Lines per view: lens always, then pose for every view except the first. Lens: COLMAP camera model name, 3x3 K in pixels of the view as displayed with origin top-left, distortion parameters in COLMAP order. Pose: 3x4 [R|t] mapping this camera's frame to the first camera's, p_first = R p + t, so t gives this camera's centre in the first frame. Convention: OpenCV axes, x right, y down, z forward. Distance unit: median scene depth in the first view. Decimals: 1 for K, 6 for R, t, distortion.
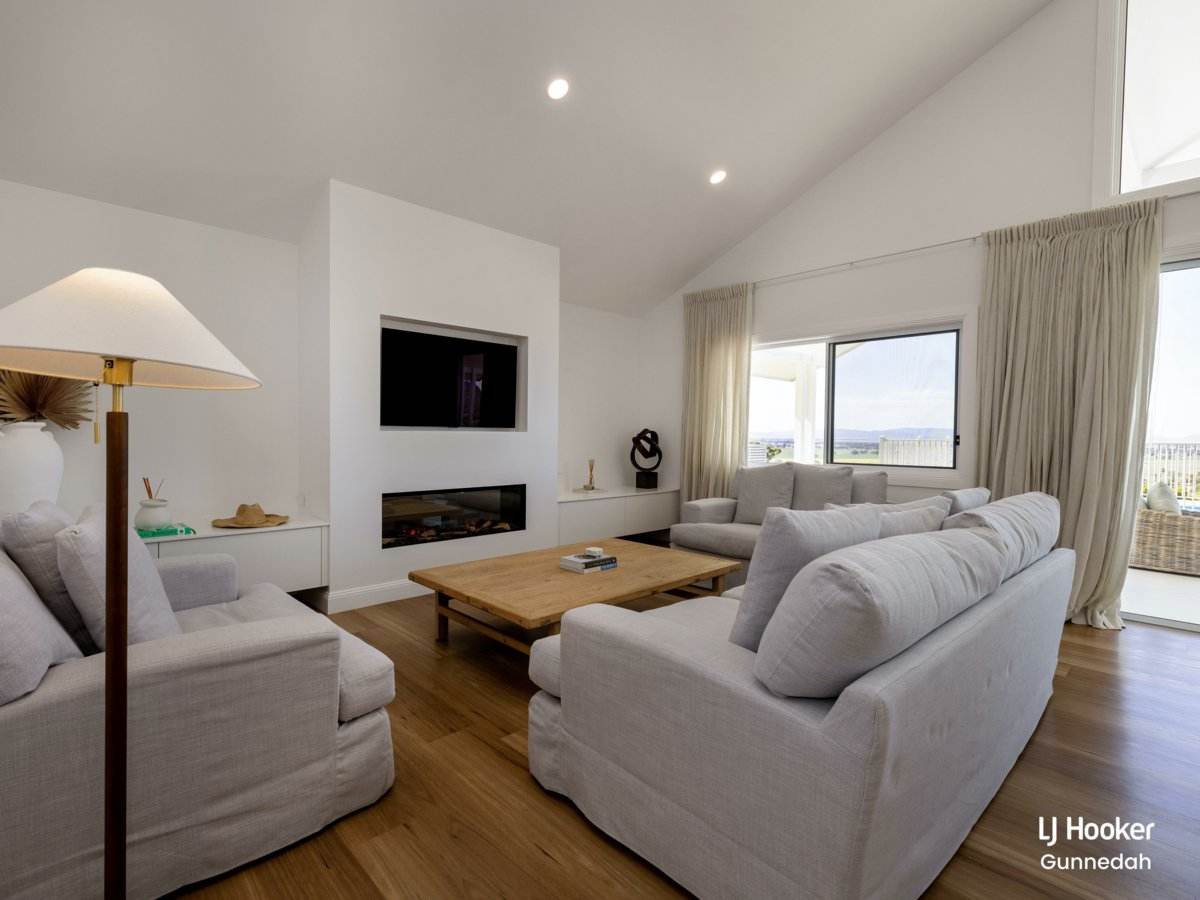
lens RADIAL K [[575.2, 0, 546.3], [0, 575.2, 442.7], [0, 0, 1]] dist [0.000061, 0.000235]
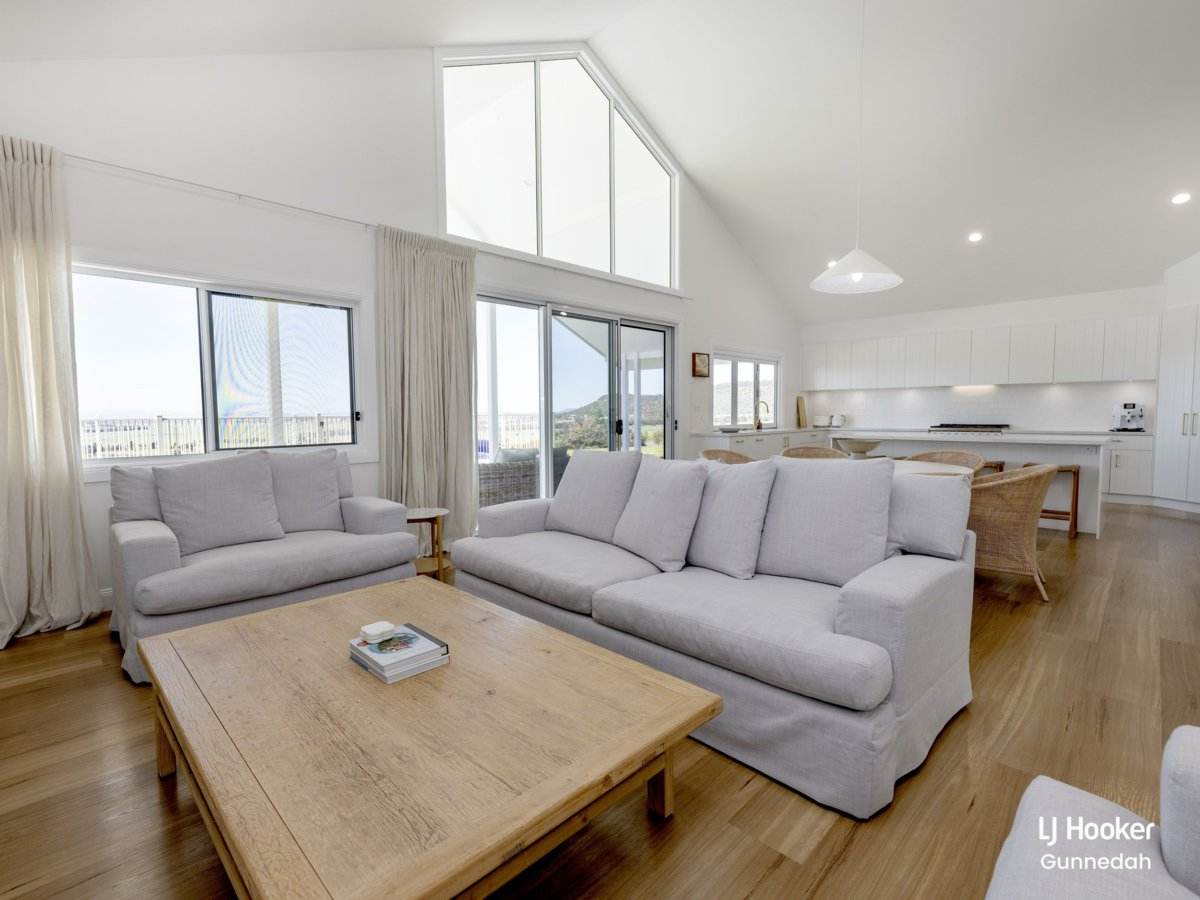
lens RADIAL K [[563.0, 0, 600.0], [0, 563.0, 450.0], [0, 0, 1]] dist [0.001664, 0.000465]
pose [[-0.075497, -0.077862, 0.994101, -0.307325], [0.025834, 0.996459, 0.080009, -0.012214], [-0.996811, 0.031722, -0.073218, 0.573381]]
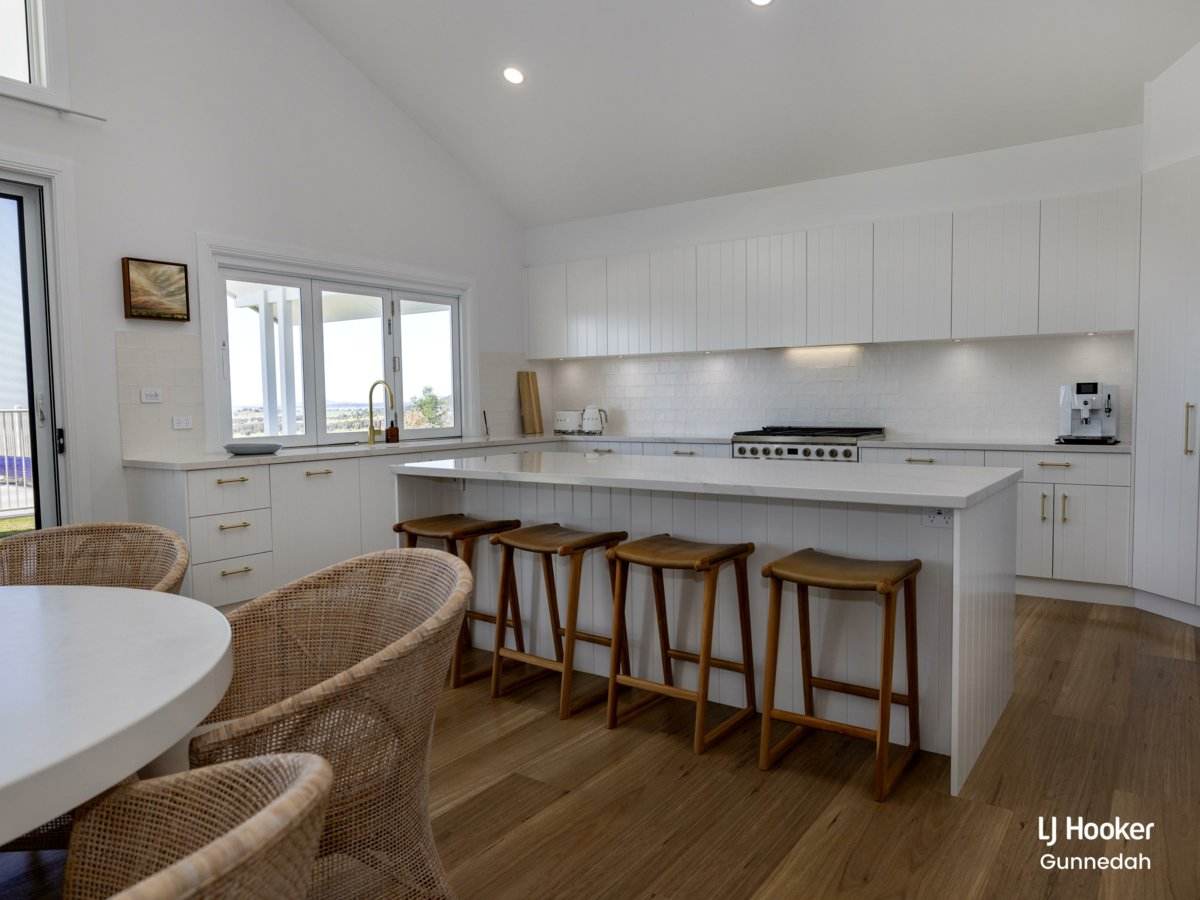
lens RADIAL K [[801.8, 0, 623.2], [0, 801.8, 451.0], [0, 0, 1]] dist [-0.003825, -0.001176]
pose [[-0.245959, -0.069875, 0.966758, 0.244821], [0.029543, 0.996394, 0.079533, 0.008548], [-0.968830, 0.048123, -0.243007, -0.114041]]
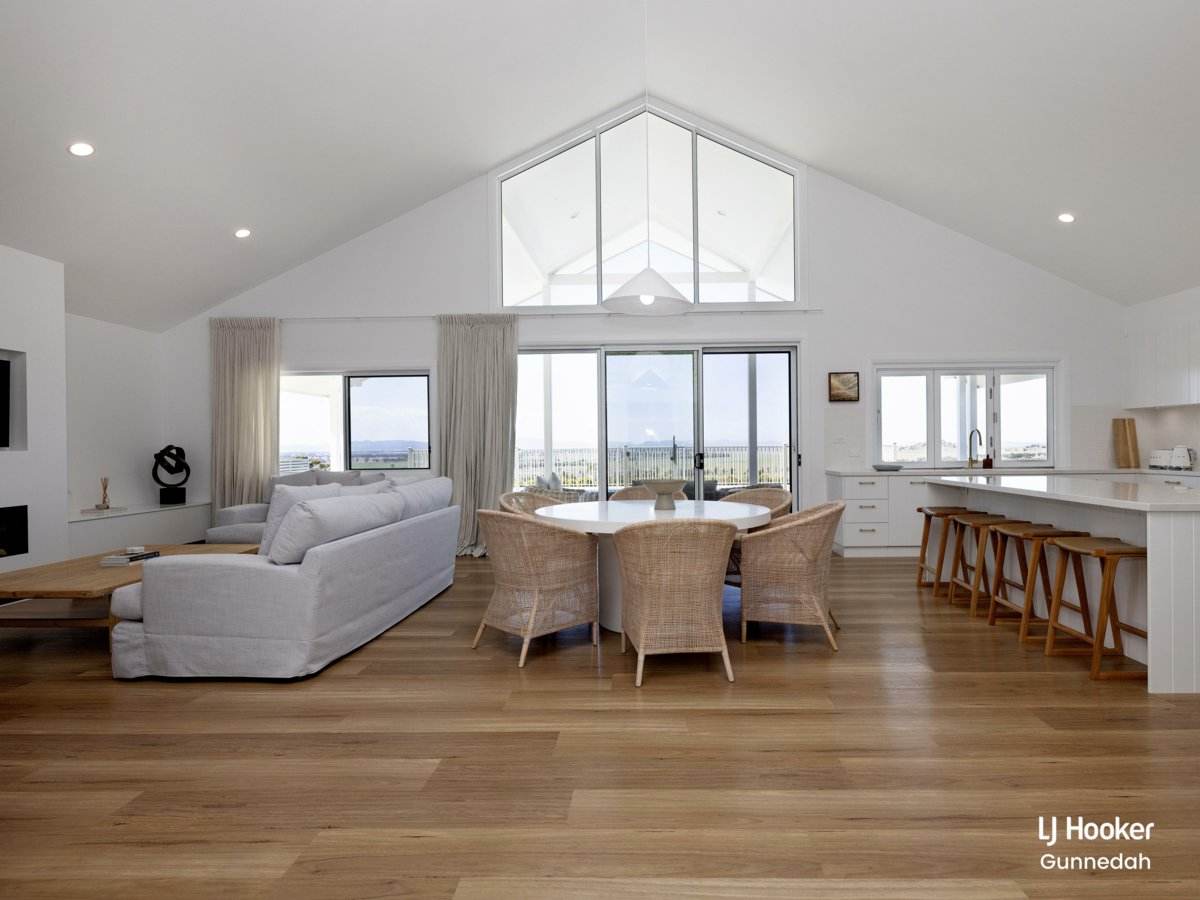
lens RADIAL K [[638.6, 0, 634.9], [0, 638.6, 448.5], [0, 0, 1]] dist [-0.001058, -0.001070]
pose [[0.675231, -0.022272, 0.737270, -0.131216], [0.031082, 0.999515, 0.001728, 0.006882], [-0.736951, 0.021749, 0.675596, -0.459550]]
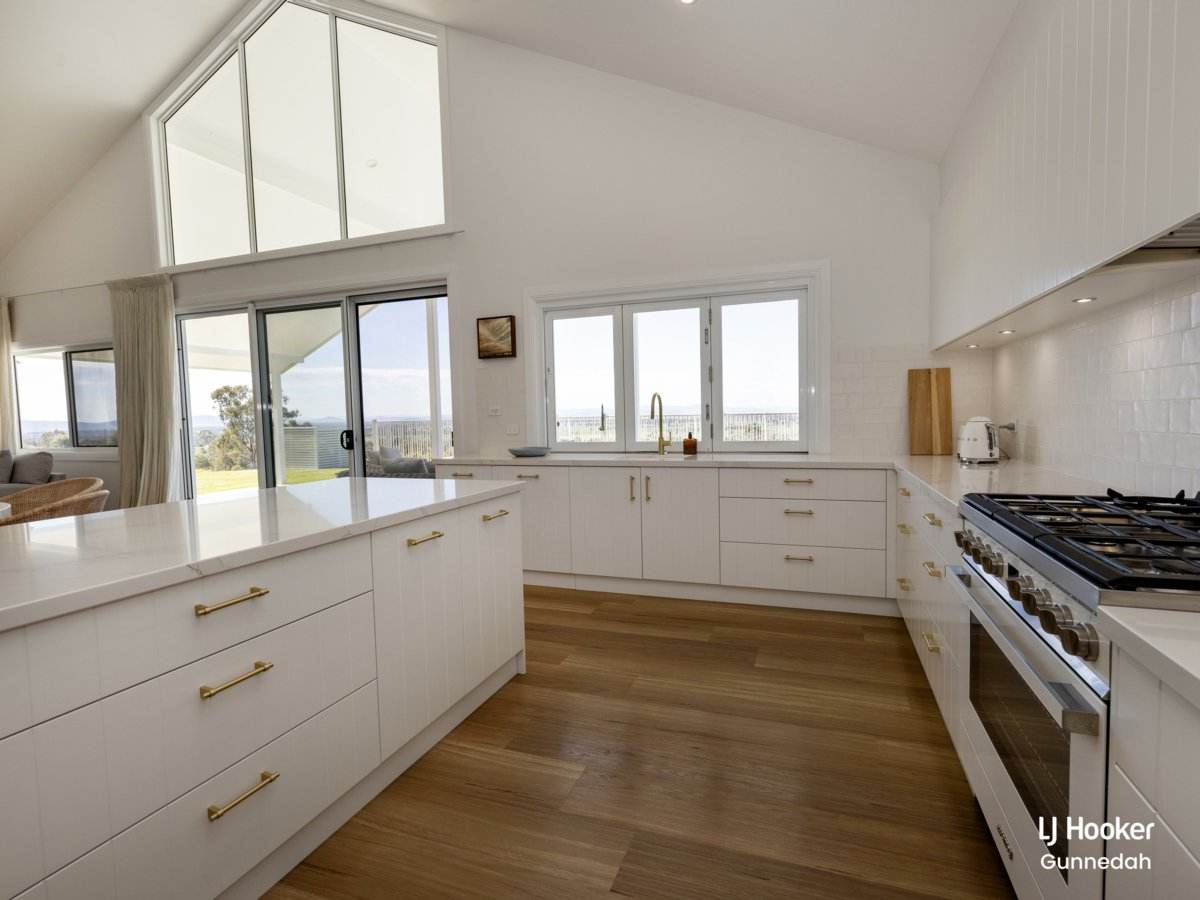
lens RADIAL K [[626.1, 0, 600.0], [0, 626.1, 450.0], [0, 0, 1]] dist [0.003688, 0.001136]
pose [[0.883162, -0.057716, 0.465503, 0.926631], [0.040466, 0.998076, 0.046976, 0.025669], [-0.467319, -0.022651, 0.883799, -0.814821]]
